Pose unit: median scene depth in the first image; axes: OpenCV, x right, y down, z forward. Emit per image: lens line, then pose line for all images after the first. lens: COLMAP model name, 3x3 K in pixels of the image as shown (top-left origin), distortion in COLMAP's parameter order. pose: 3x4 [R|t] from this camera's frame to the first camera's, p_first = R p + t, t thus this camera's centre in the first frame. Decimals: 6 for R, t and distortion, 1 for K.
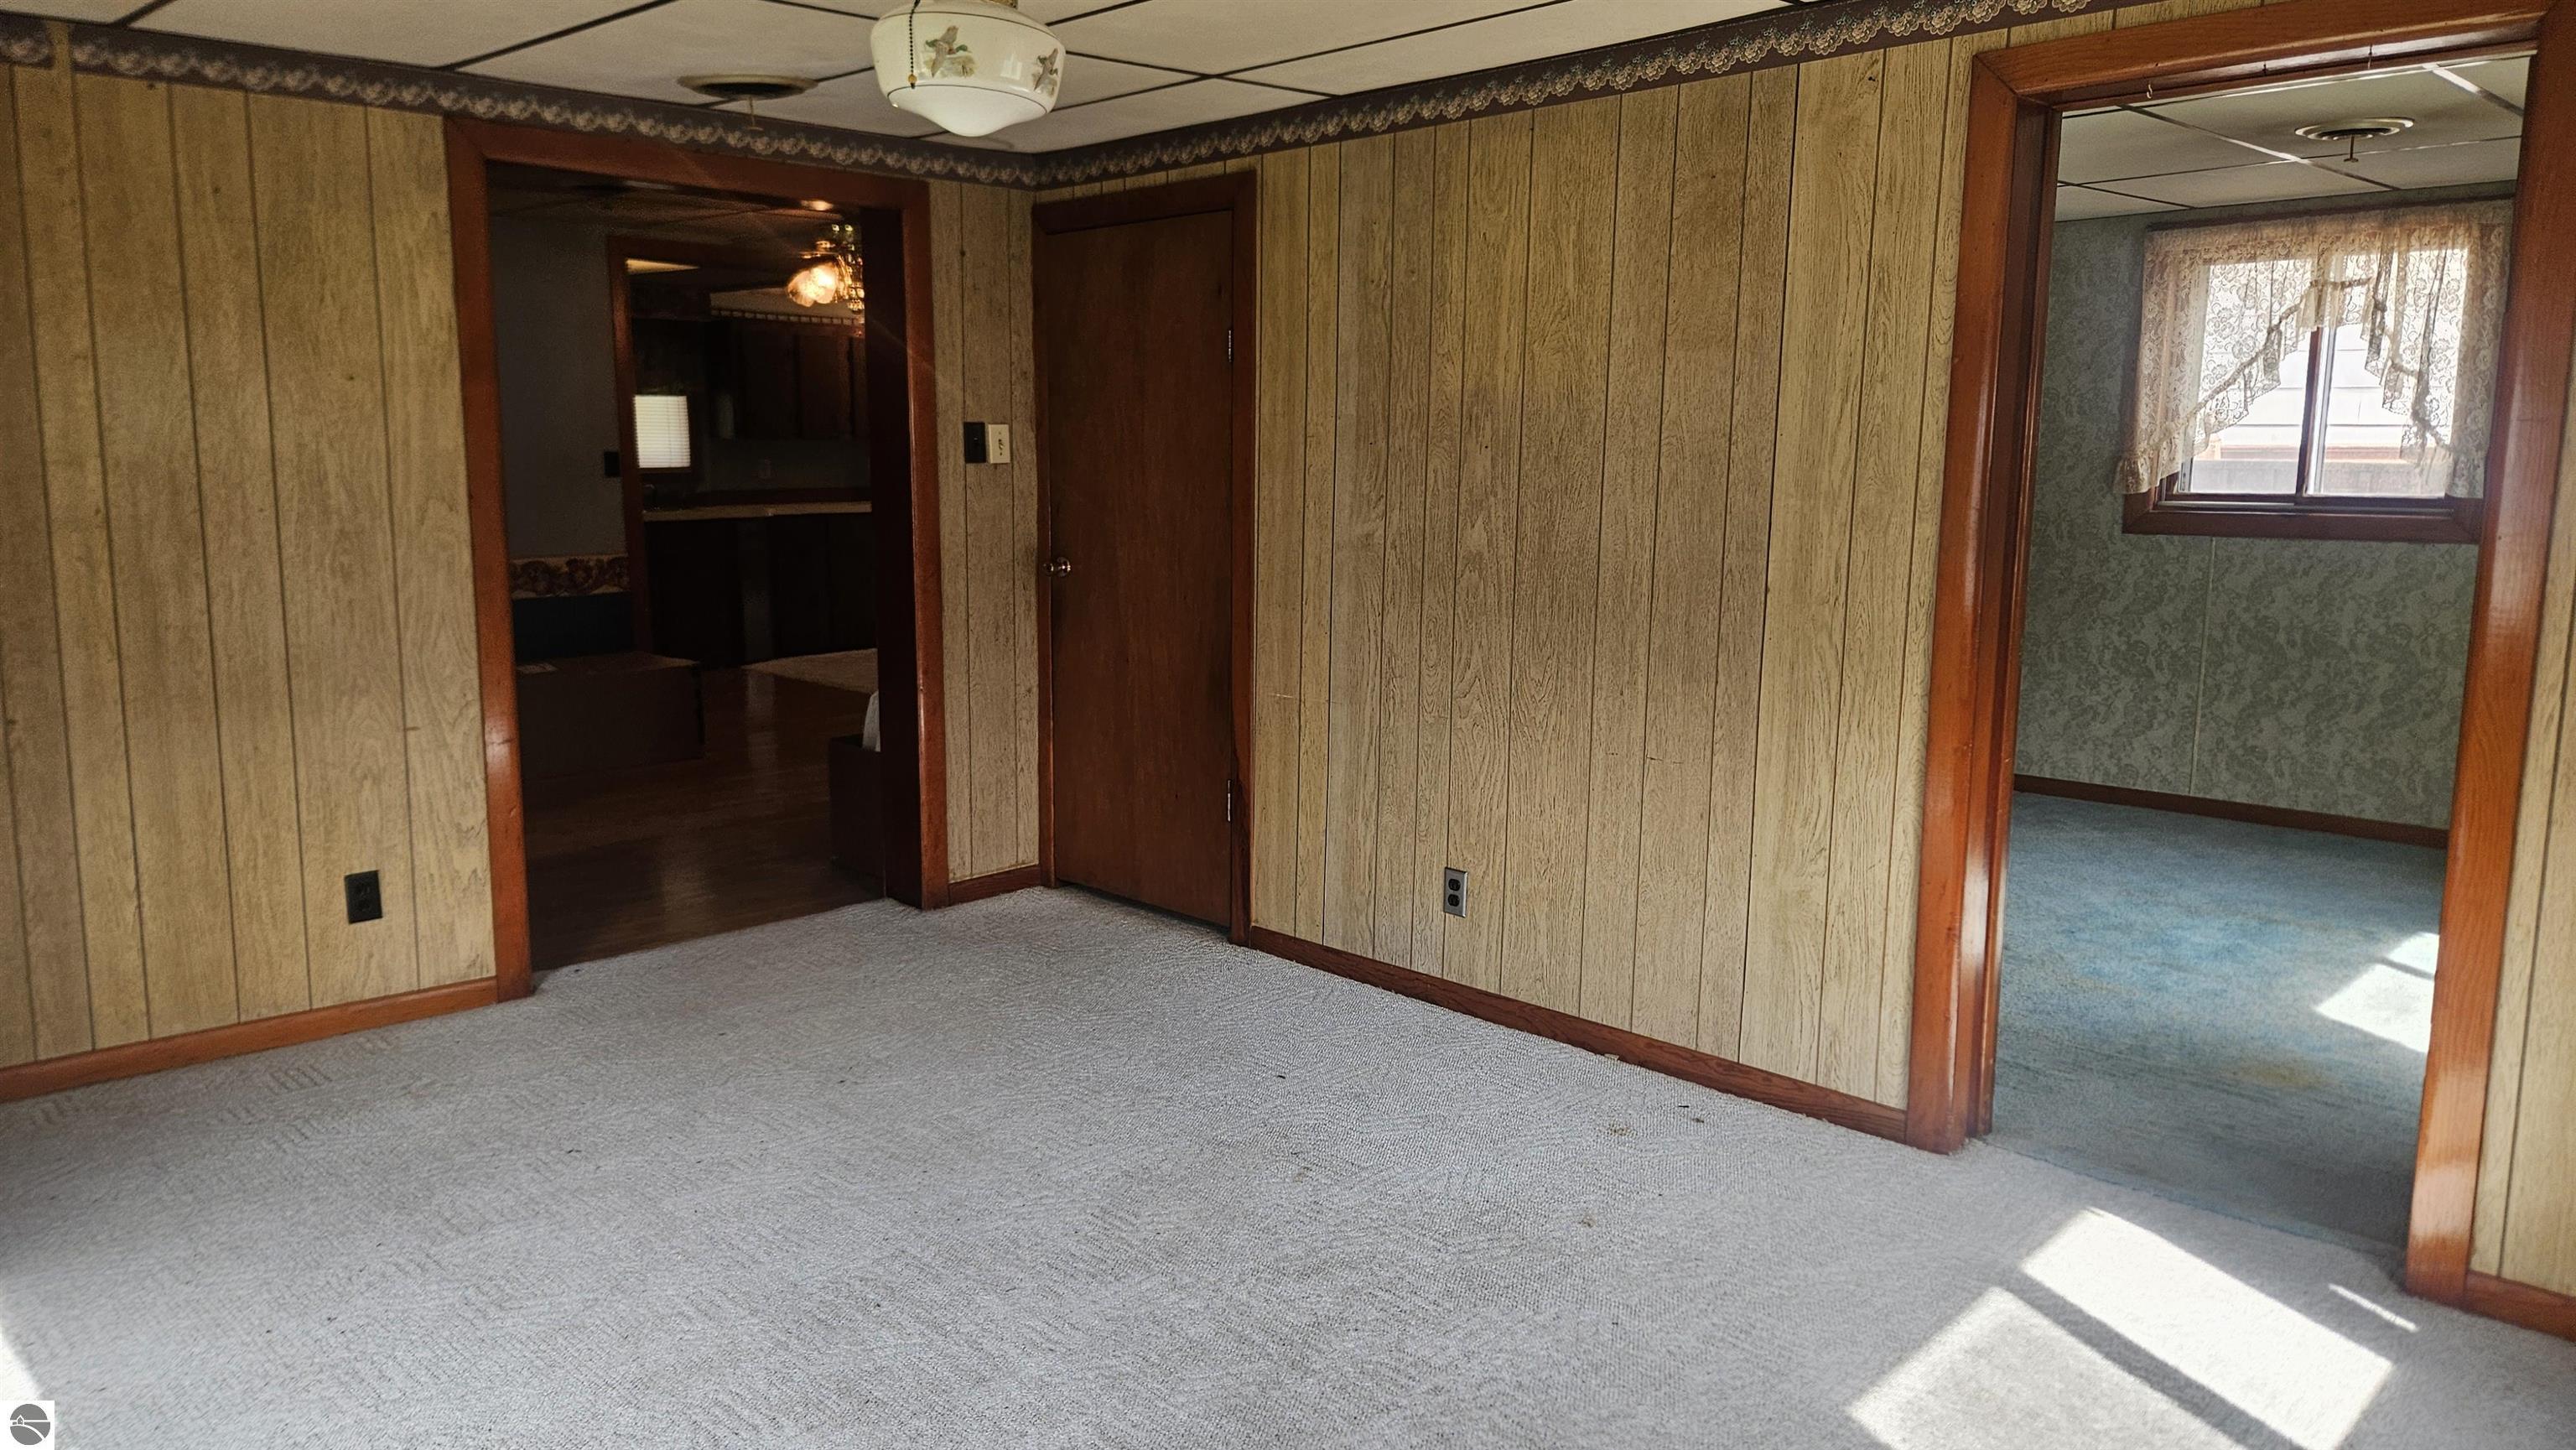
lens RADIAL K [[1772.6, 0, 1296.3], [0, 1772.6, 716.5], [0, 0, 1]] dist [-0.000536, -0.001962]
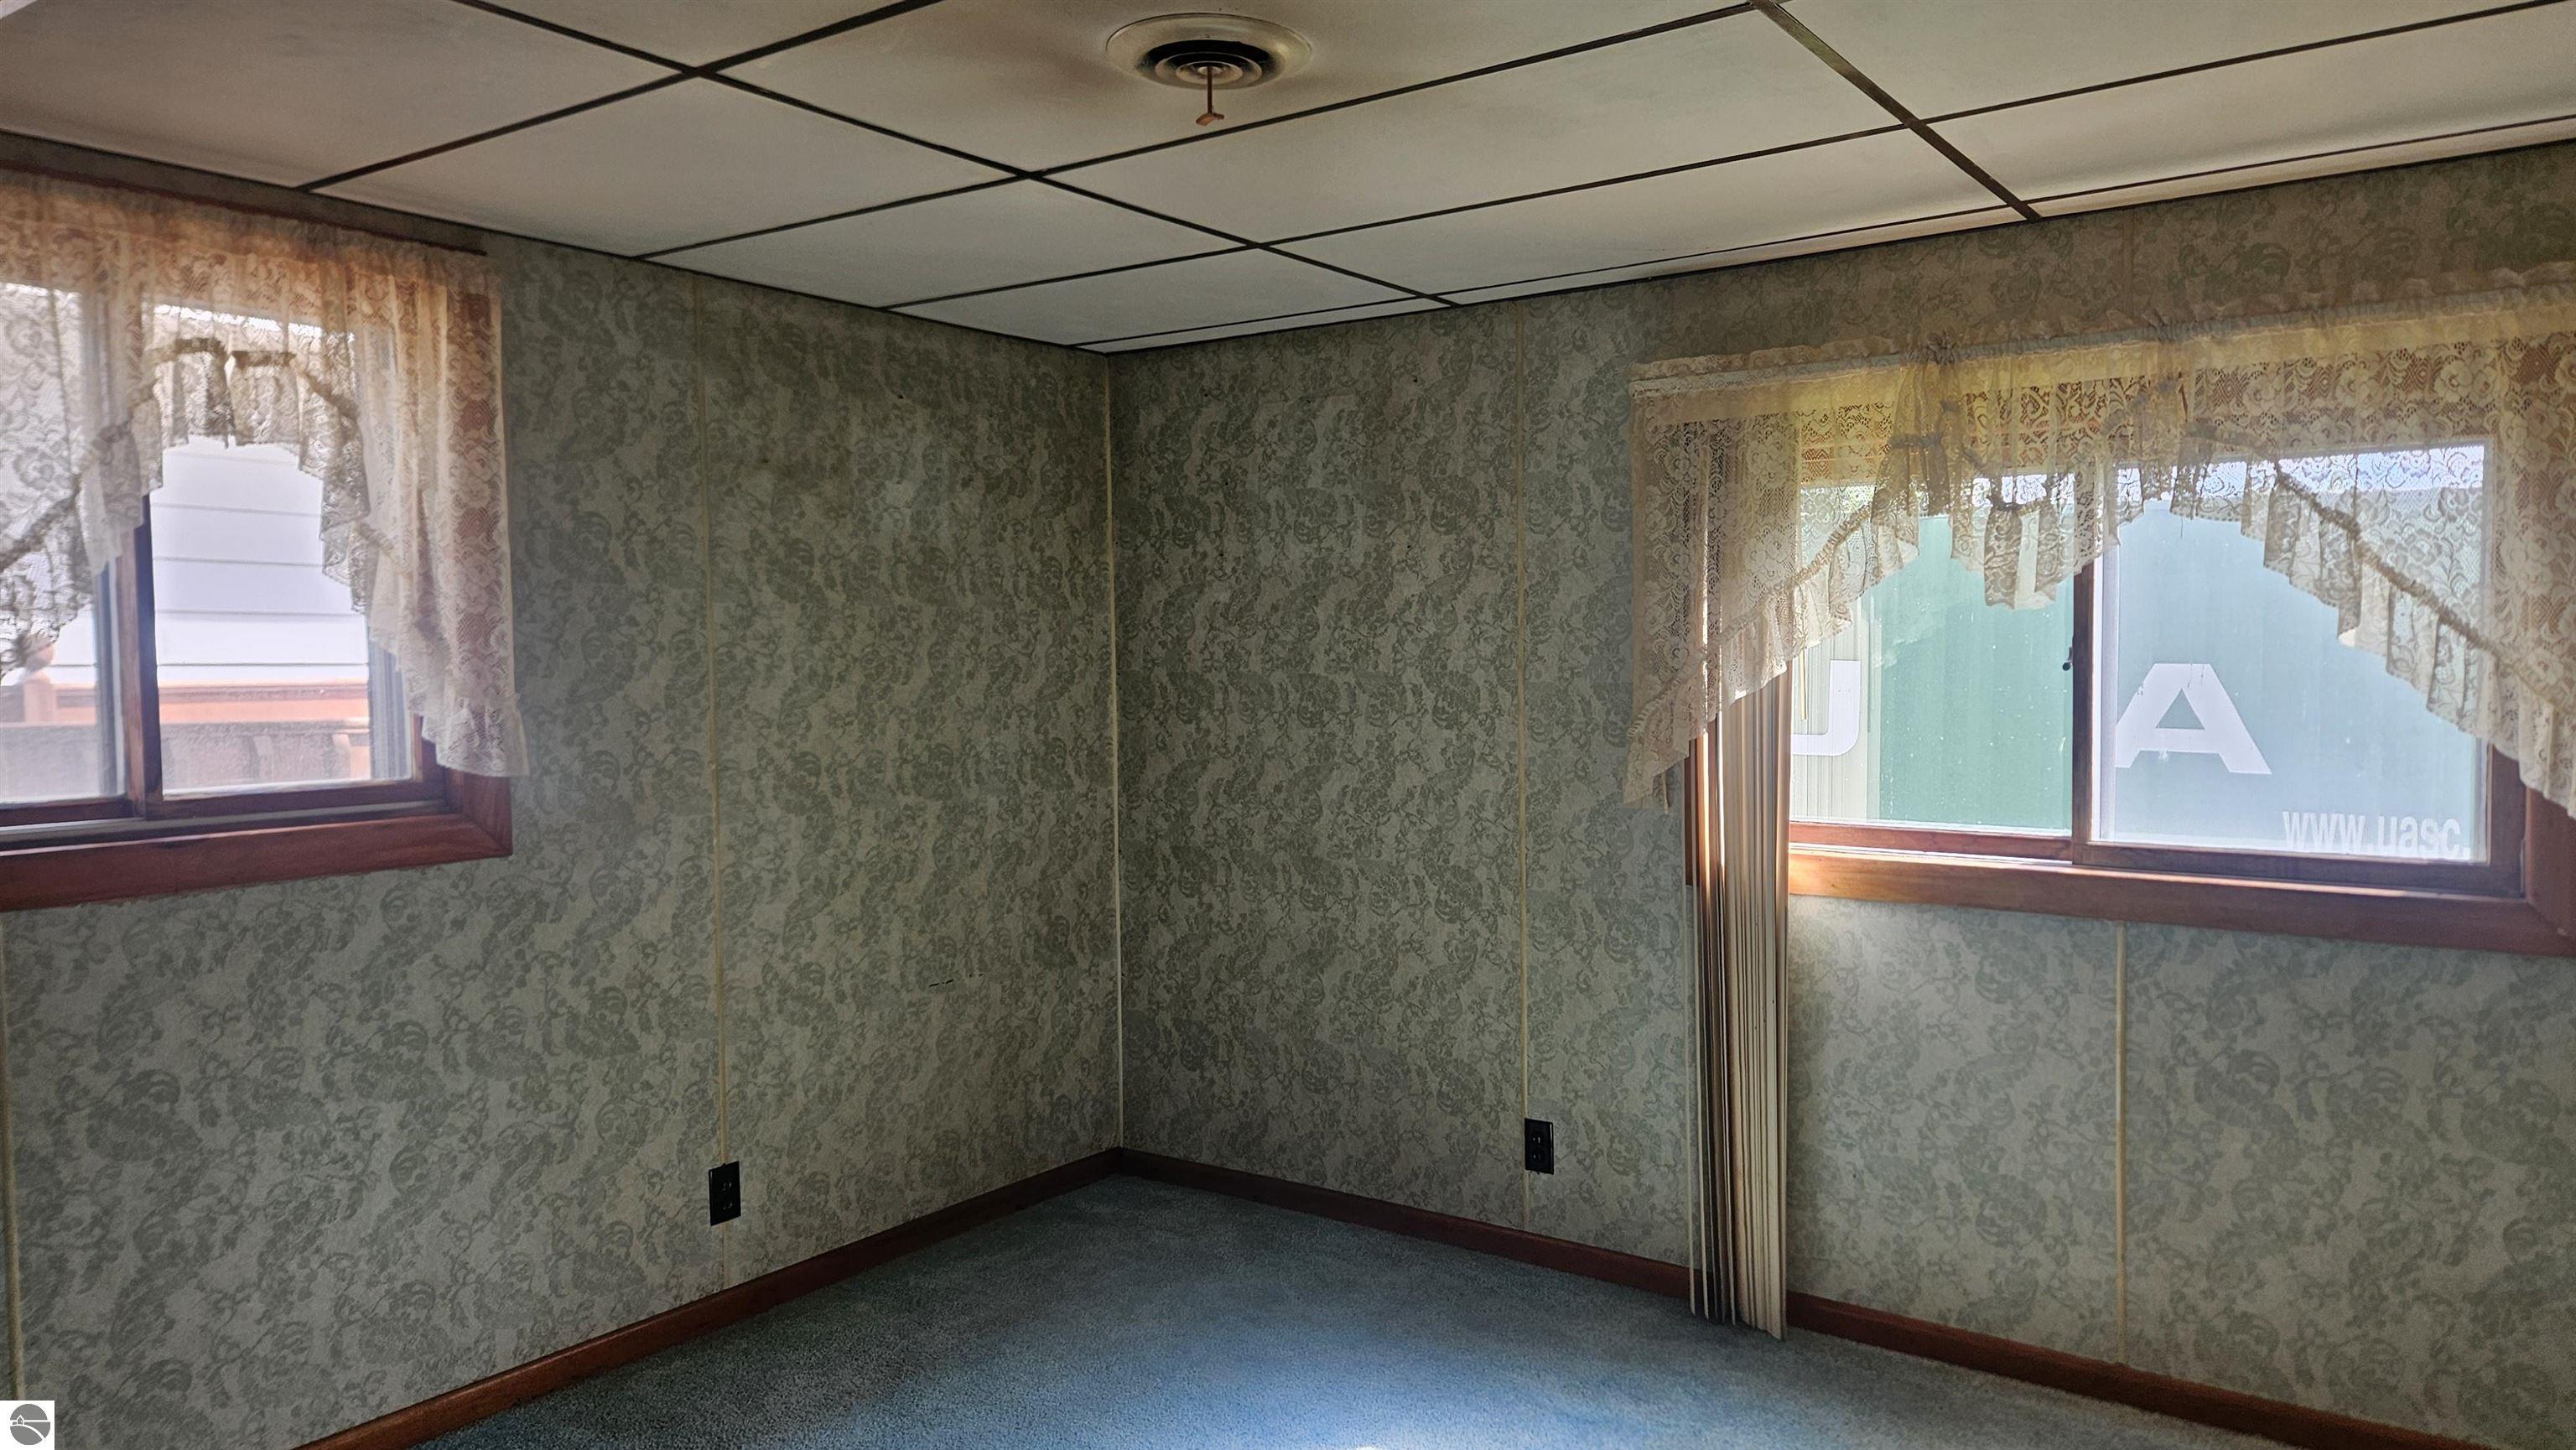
lens RADIAL K [[1772.6, 0, 1296.3], [0, 1772.6, 716.5], [0, 0, 1]] dist [-0.000536, -0.001962]
pose [[-0.181006, -0.048612, 0.982280, 0.062904], [0.138727, 0.987529, 0.074436, -0.138684], [-0.973649, 0.149742, -0.172005, 0.788377]]
